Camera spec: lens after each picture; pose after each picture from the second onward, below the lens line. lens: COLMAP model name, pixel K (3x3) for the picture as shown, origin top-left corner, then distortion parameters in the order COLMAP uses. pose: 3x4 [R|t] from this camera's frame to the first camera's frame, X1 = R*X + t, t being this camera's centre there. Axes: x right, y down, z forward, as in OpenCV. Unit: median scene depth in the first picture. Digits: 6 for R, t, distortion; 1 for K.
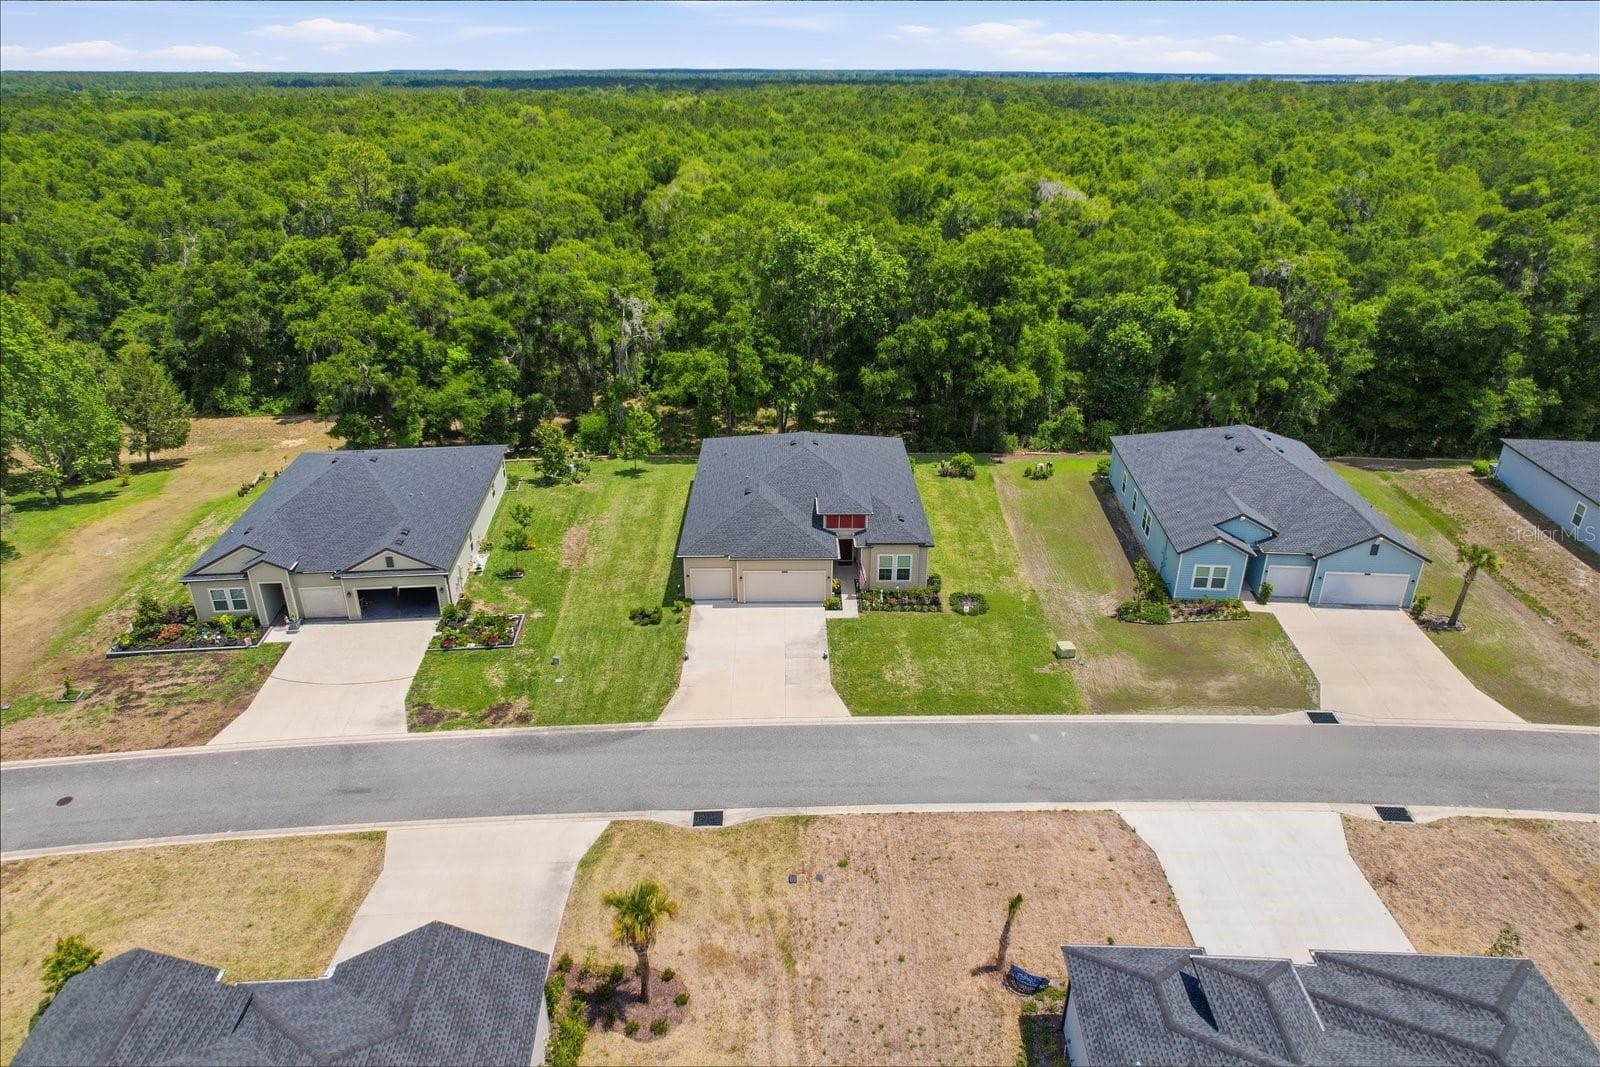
lens RADIAL K [[992.2, 0, 809.8], [0, 992.2, 533.1], [0, 0, 1]] dist [-0.065683, 0.062614]
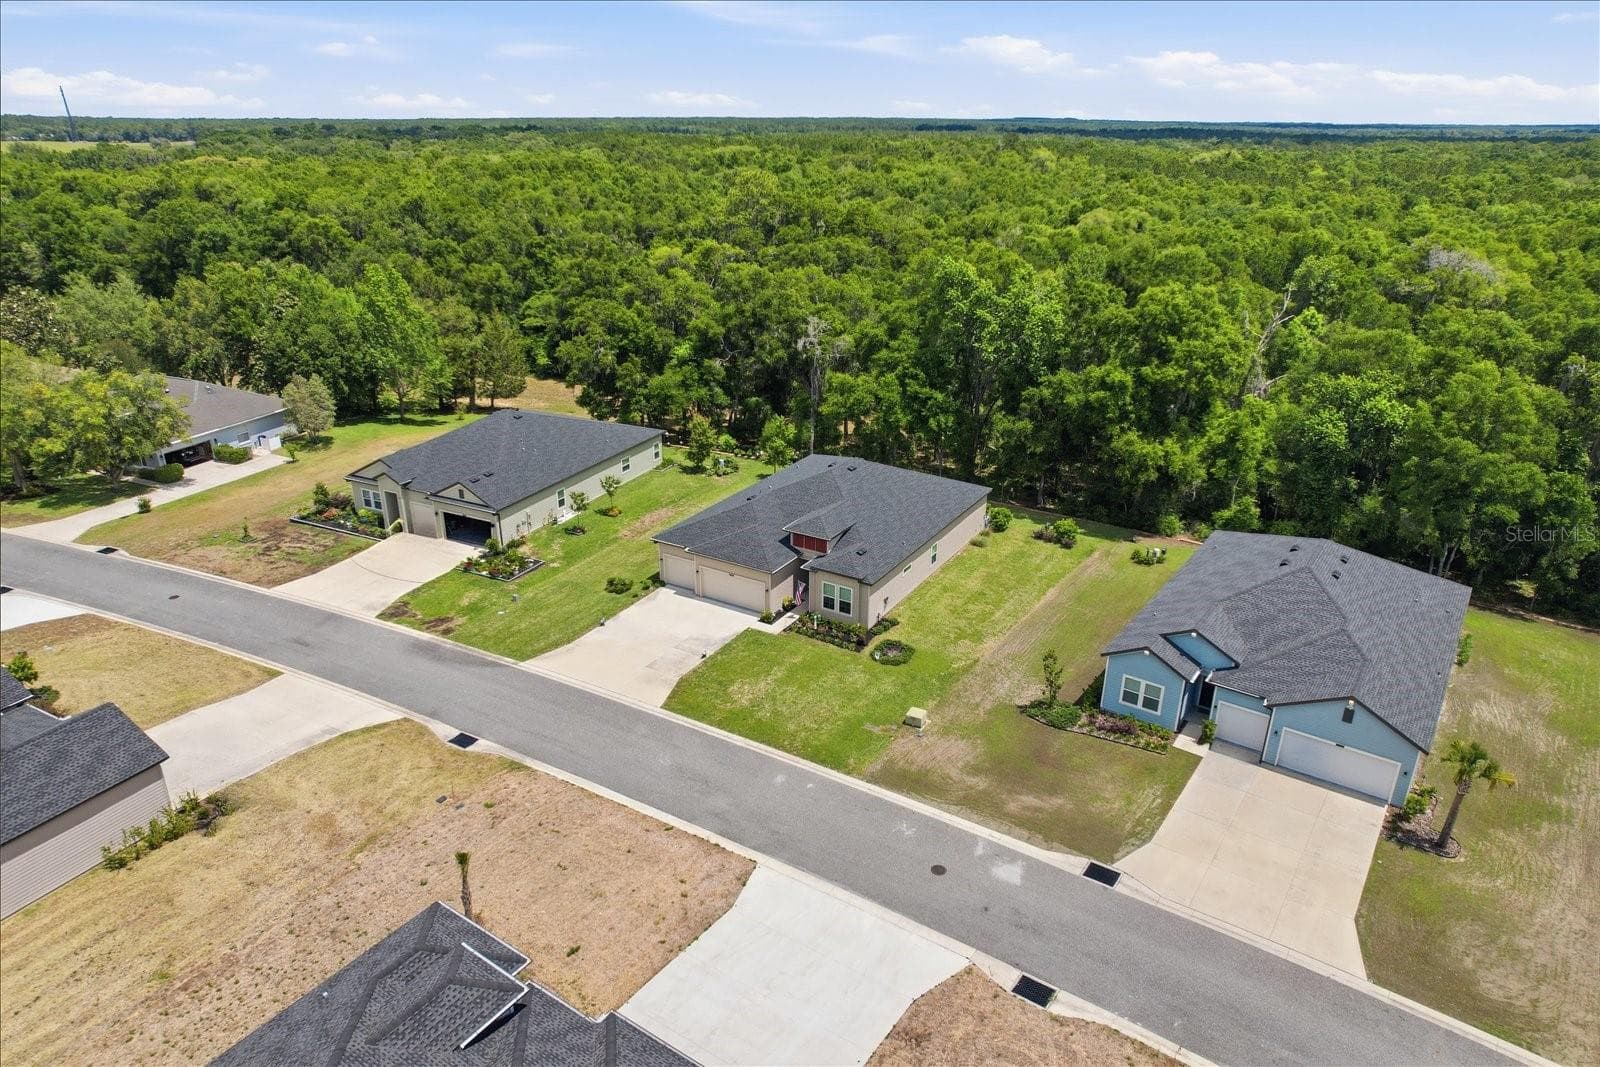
lens RADIAL K [[992.2, 0, 809.8], [0, 992.2, 533.1], [0, 0, 1]] dist [-0.065683, 0.062614]
pose [[0.856916, 0.203651, -0.473520, 0.536930], [-0.223868, 0.974519, 0.013991, -0.037532], [0.464304, 0.094017, 0.880672, 0.115893]]
